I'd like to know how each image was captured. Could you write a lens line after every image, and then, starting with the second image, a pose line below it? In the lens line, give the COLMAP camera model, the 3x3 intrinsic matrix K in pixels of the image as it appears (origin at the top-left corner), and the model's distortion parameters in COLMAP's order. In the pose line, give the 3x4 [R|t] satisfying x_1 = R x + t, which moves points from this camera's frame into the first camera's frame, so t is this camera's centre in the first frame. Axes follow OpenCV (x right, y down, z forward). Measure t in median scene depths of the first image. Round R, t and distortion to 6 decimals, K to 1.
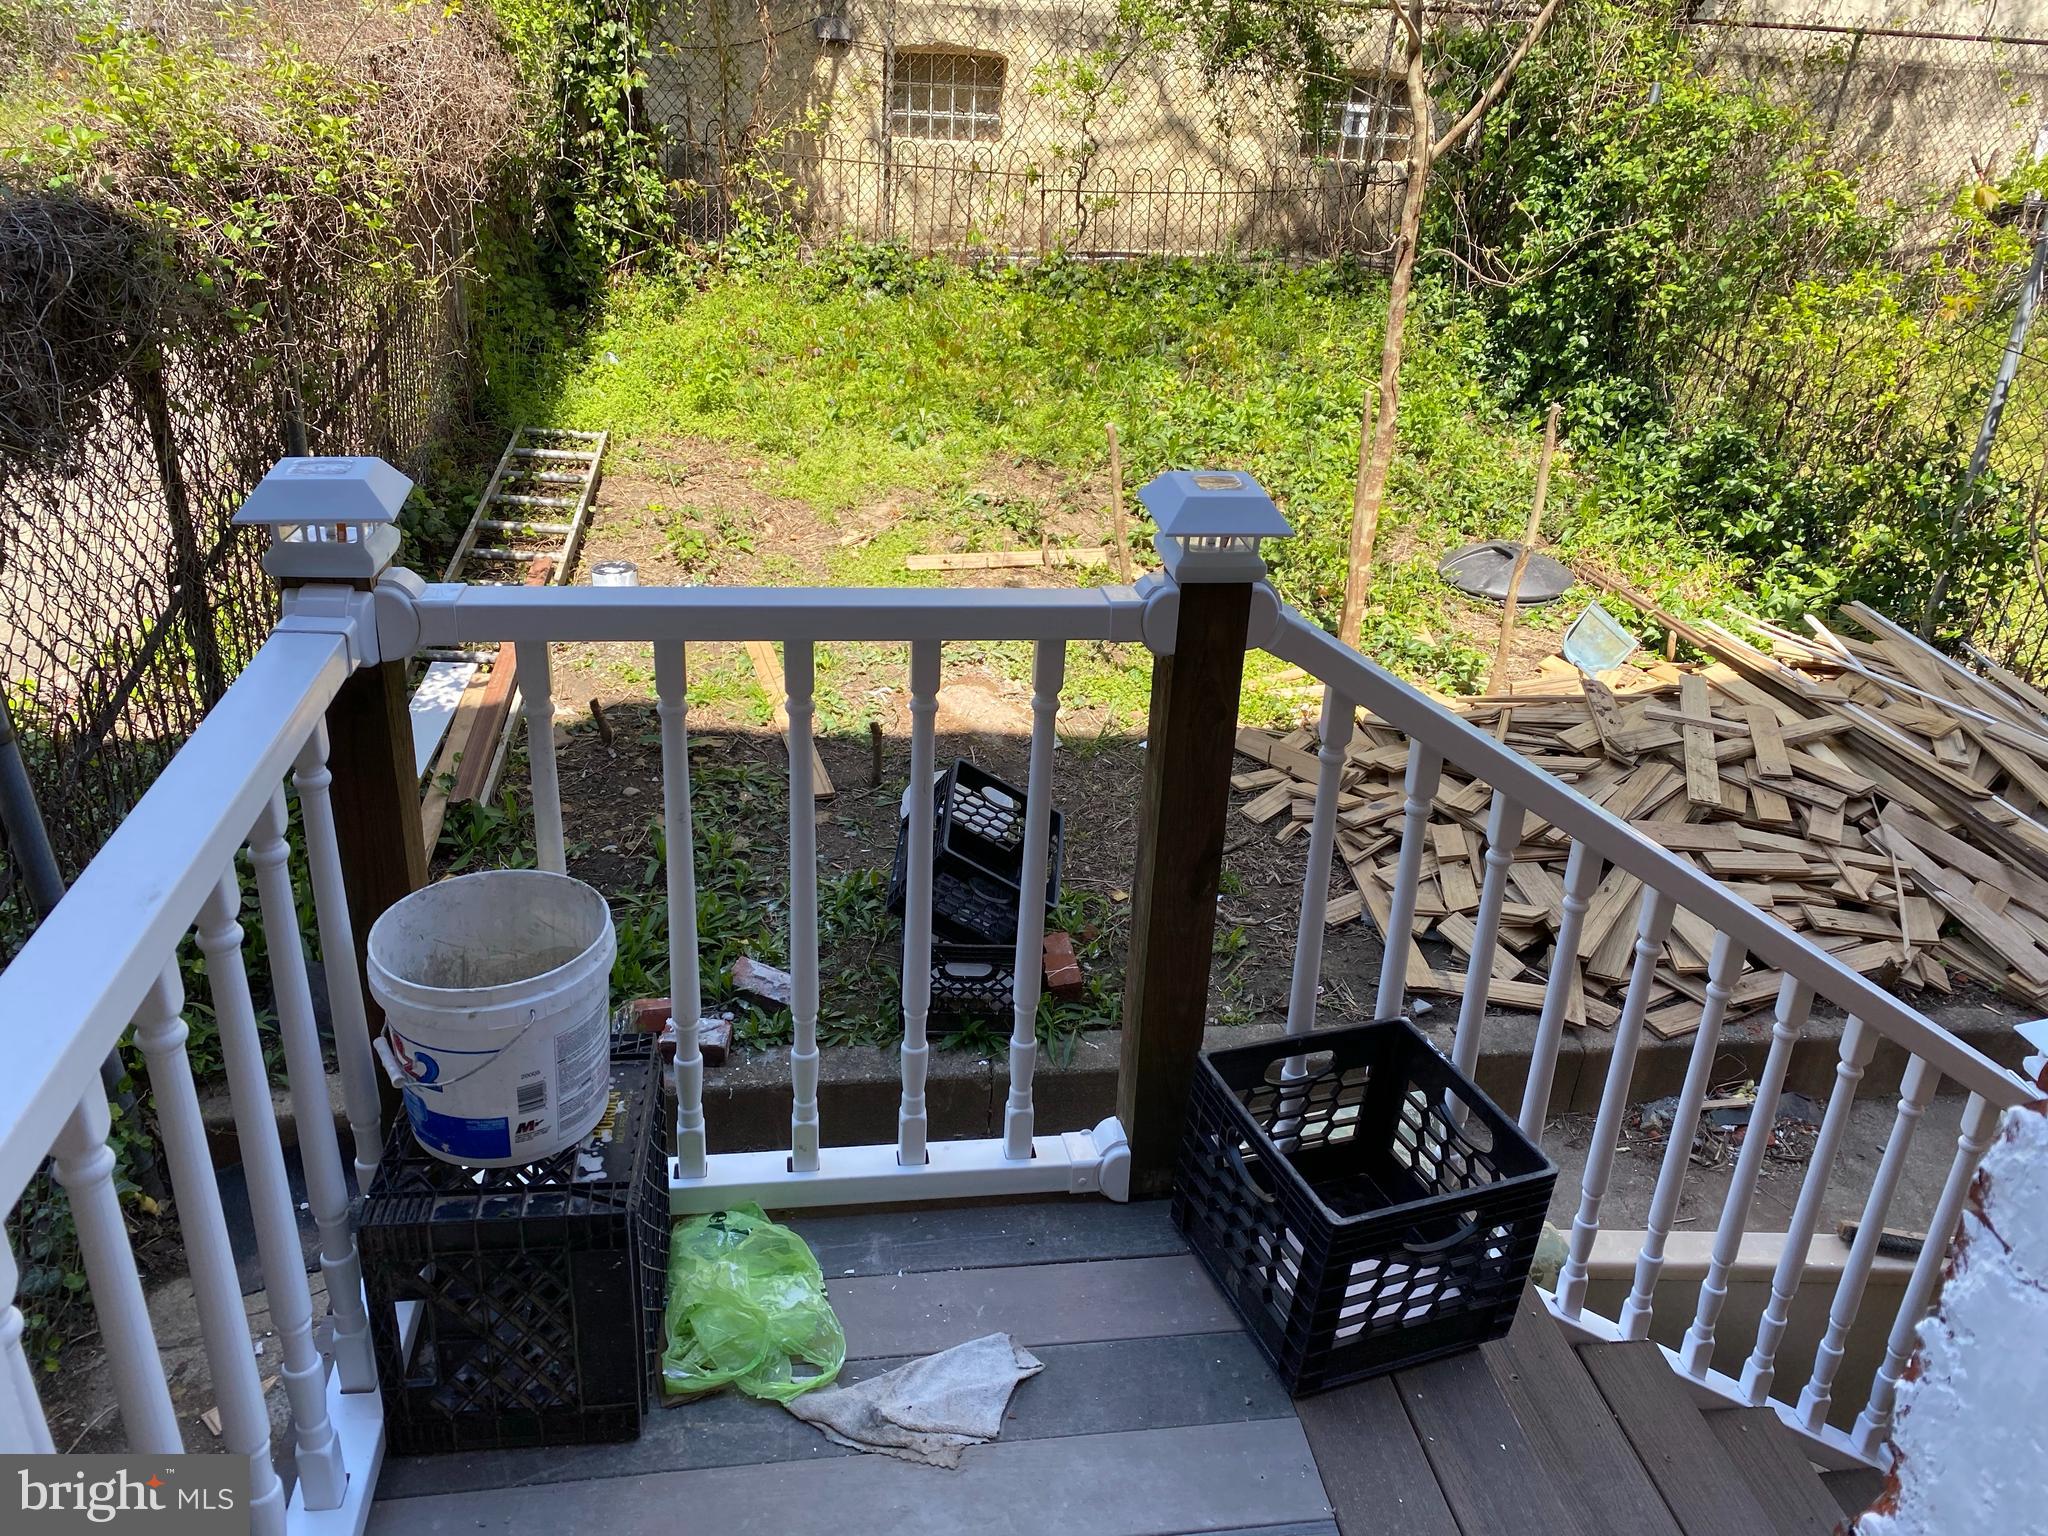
lens RADIAL K [[1593.7, 0, 1041.7], [0, 1593.7, 764.2], [0, 0, 1]] dist [0.029485, 0.004437]
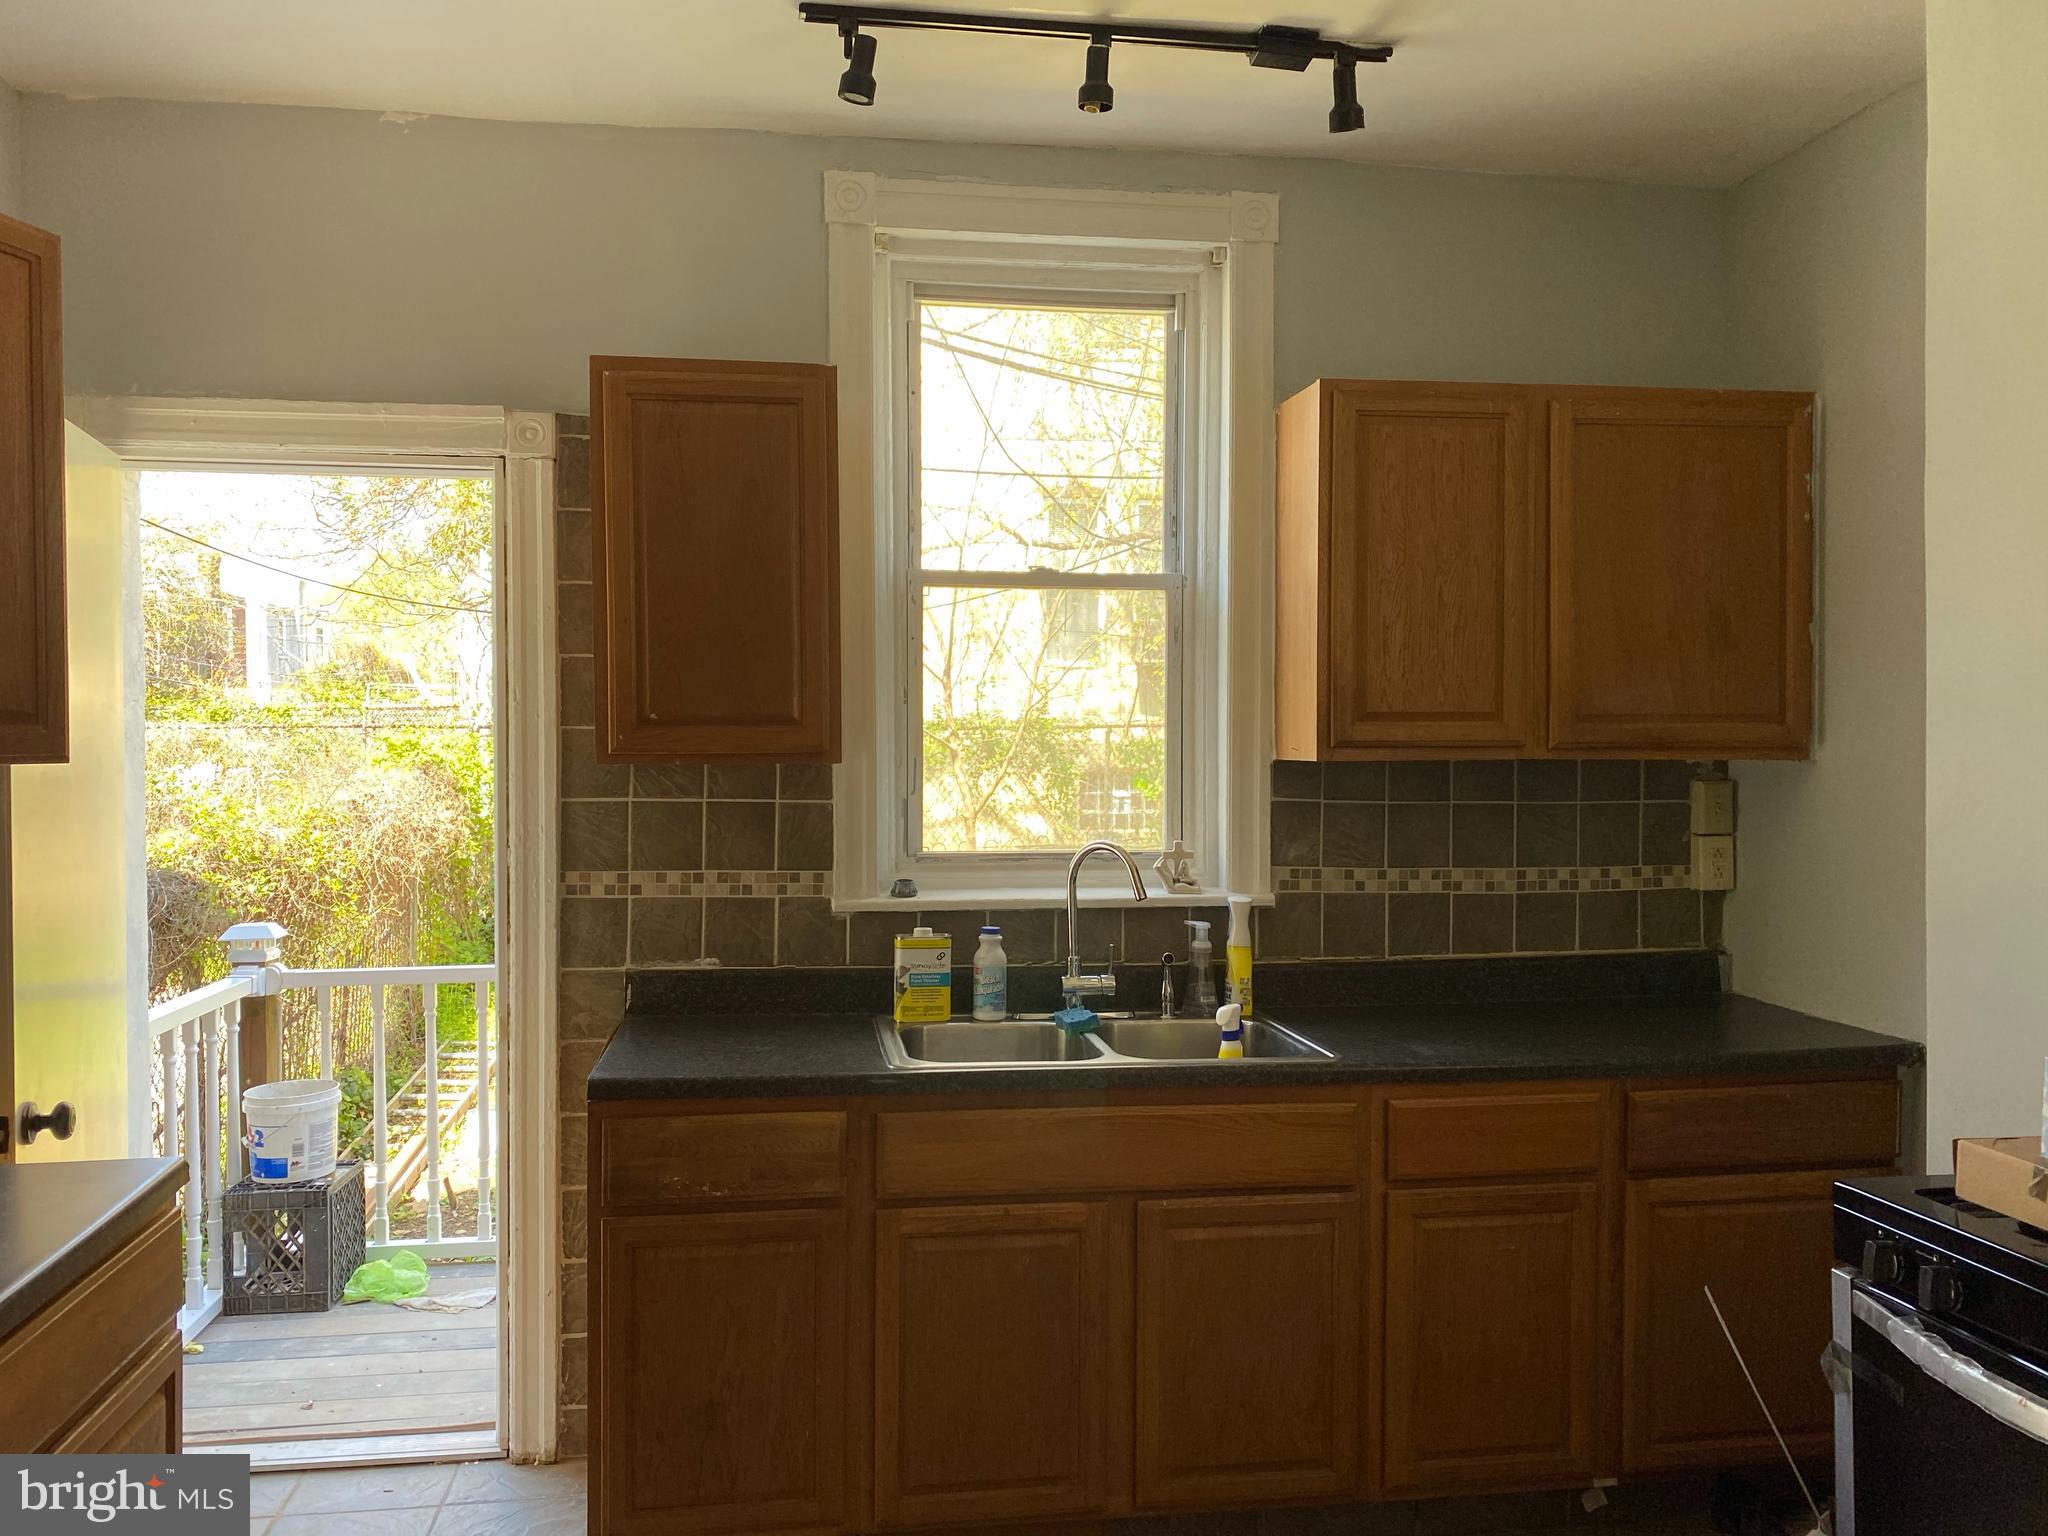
lens RADIAL K [[1593.7, 0, 1013.7], [0, 1593.7, 759.8], [0, 0, 1]] dist [0.029485, 0.004437]
pose [[0.997844, -0.063774, -0.015510, 0.424716], [0.051726, 0.909604, -0.412244, 0.352552], [0.040398, 0.410553, 0.910942, -0.732562]]
